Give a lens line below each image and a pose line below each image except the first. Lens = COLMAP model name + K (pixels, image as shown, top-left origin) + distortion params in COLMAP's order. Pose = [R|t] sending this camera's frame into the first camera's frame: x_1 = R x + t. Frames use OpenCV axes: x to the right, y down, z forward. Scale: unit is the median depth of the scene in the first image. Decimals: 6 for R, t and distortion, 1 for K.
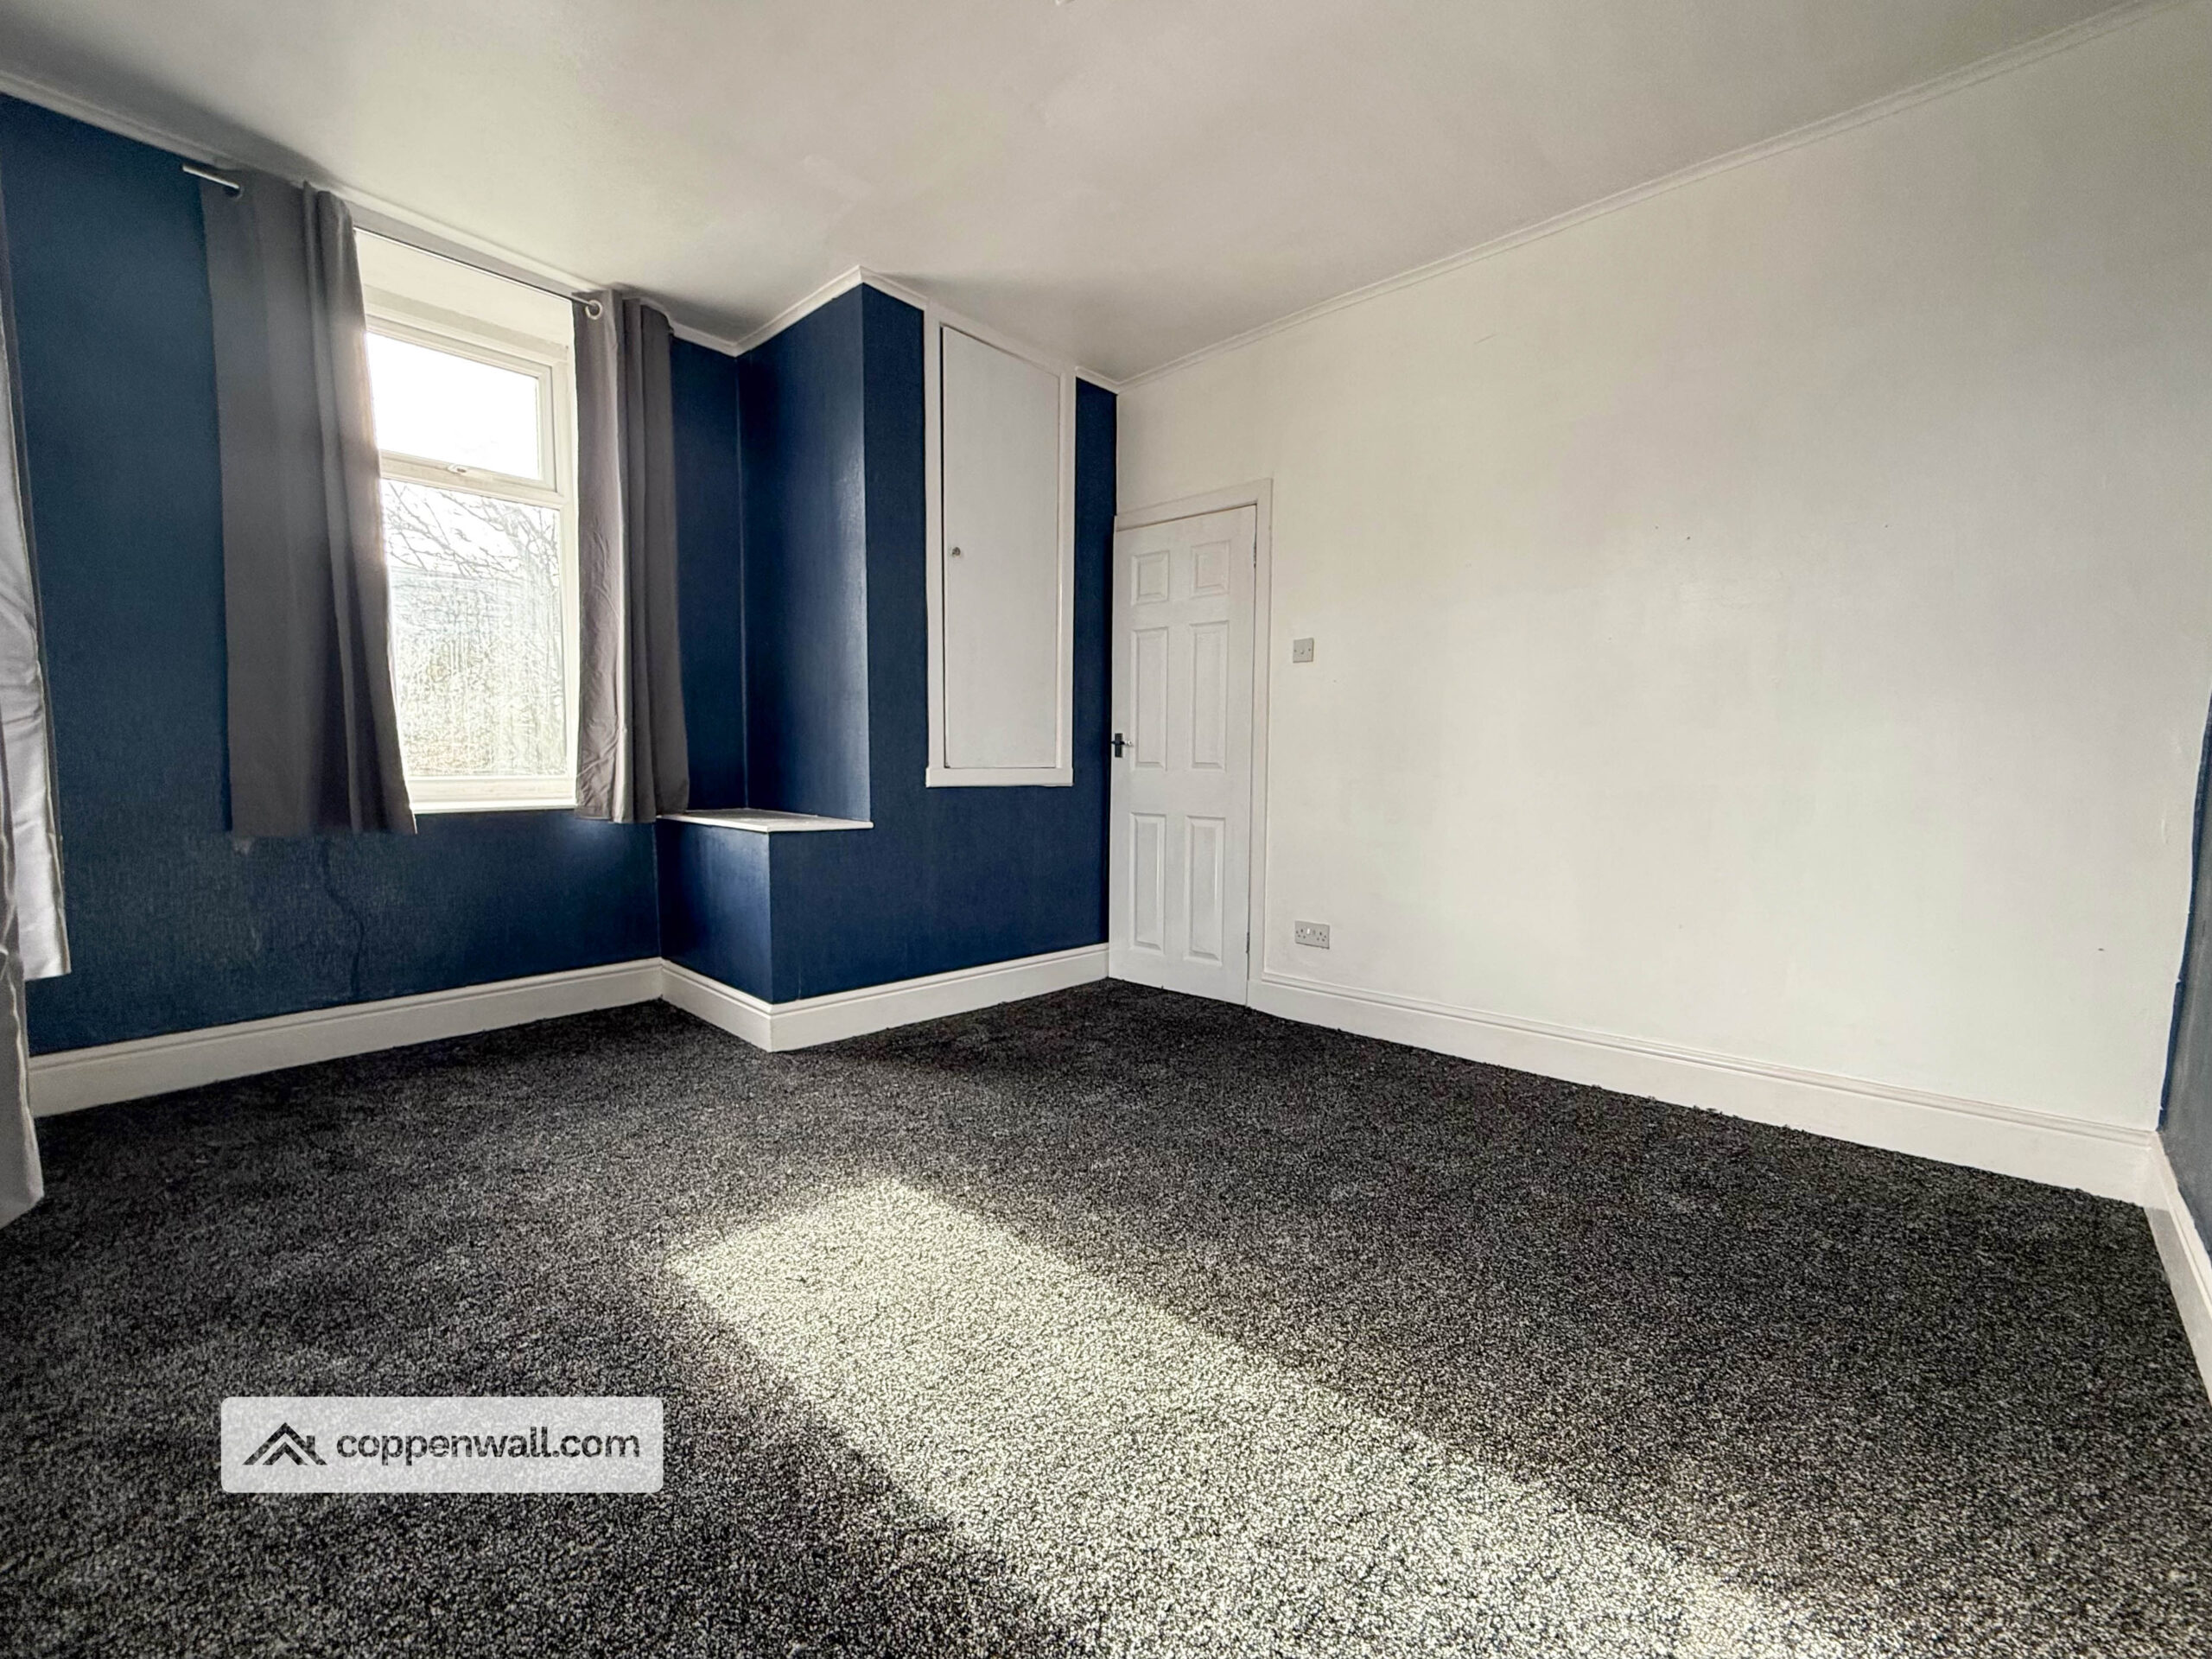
lens RADIAL K [[880.8, 0, 1117.6], [0, 880.8, 839.9], [0, 0, 1]] dist [0.000201, -0.000190]
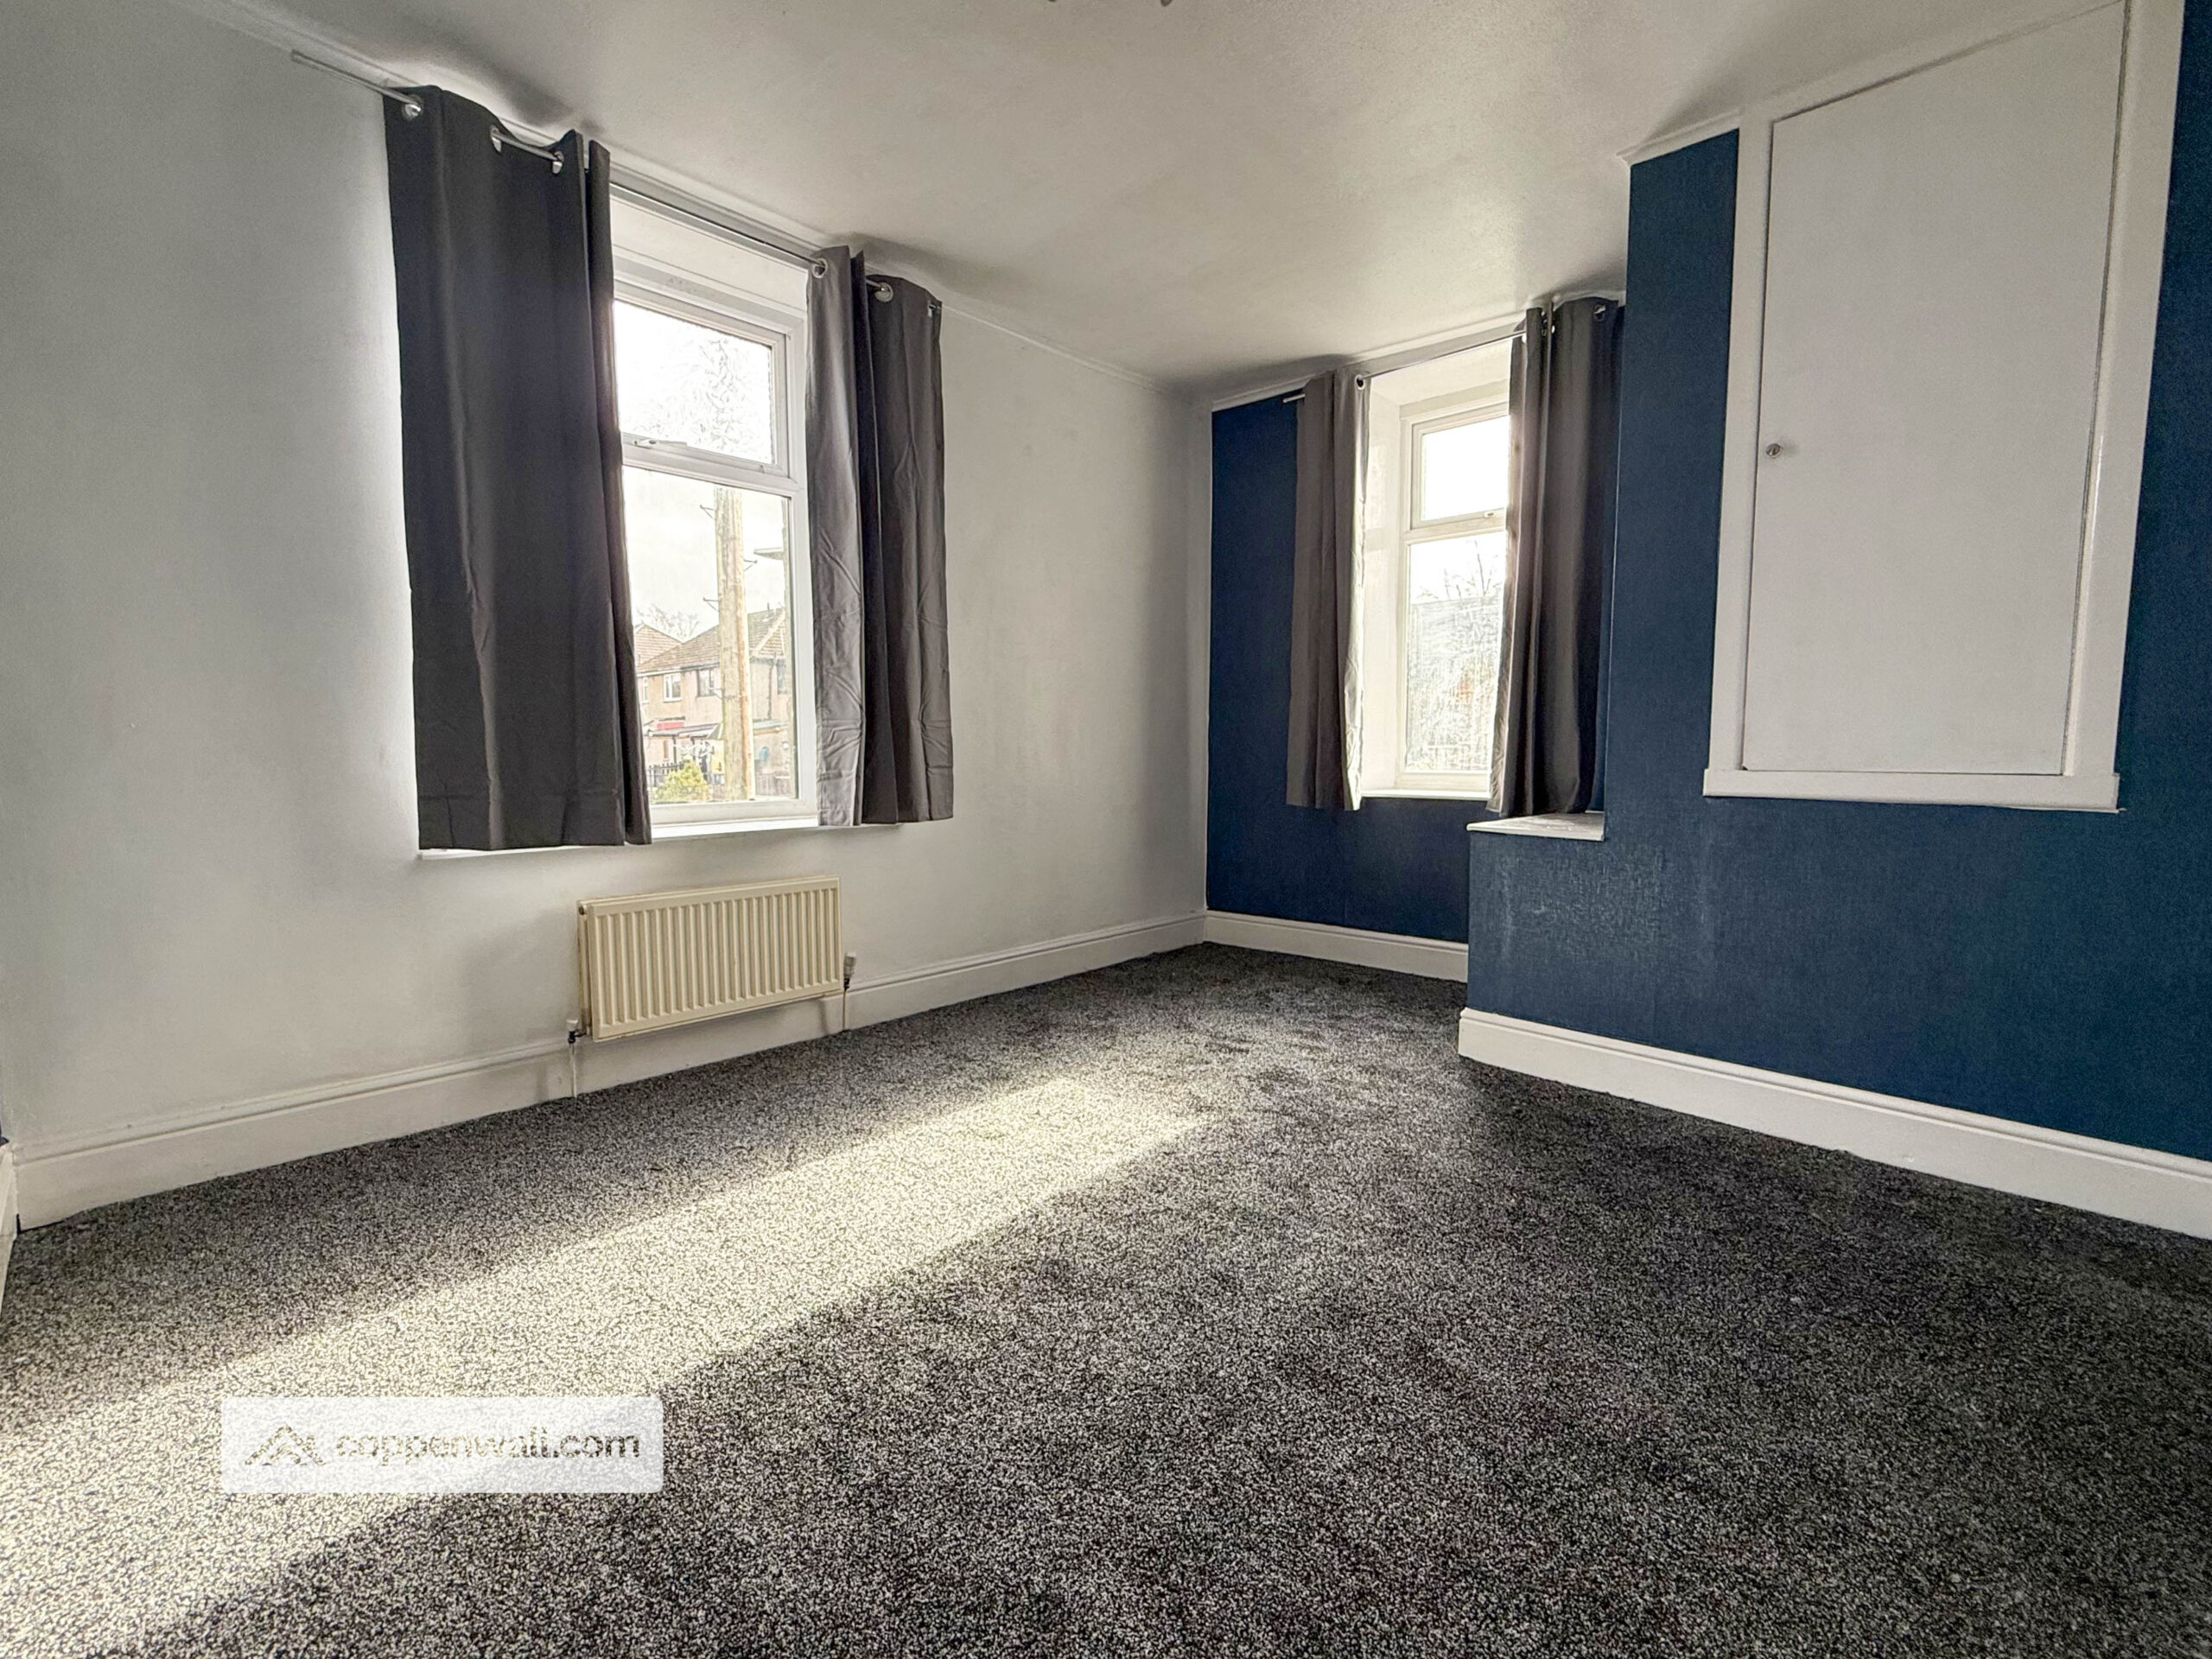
lens RADIAL K [[943.3, 0, 1098.6], [0, 943.3, 840.3], [0, 0, 1]] dist [-0.001225, -0.000011]
pose [[0.005189, 0.088851, -0.996031, 0.605070], [-0.095017, 0.991582, 0.087959, -0.047579], [0.995462, 0.094184, 0.013588, 0.539473]]
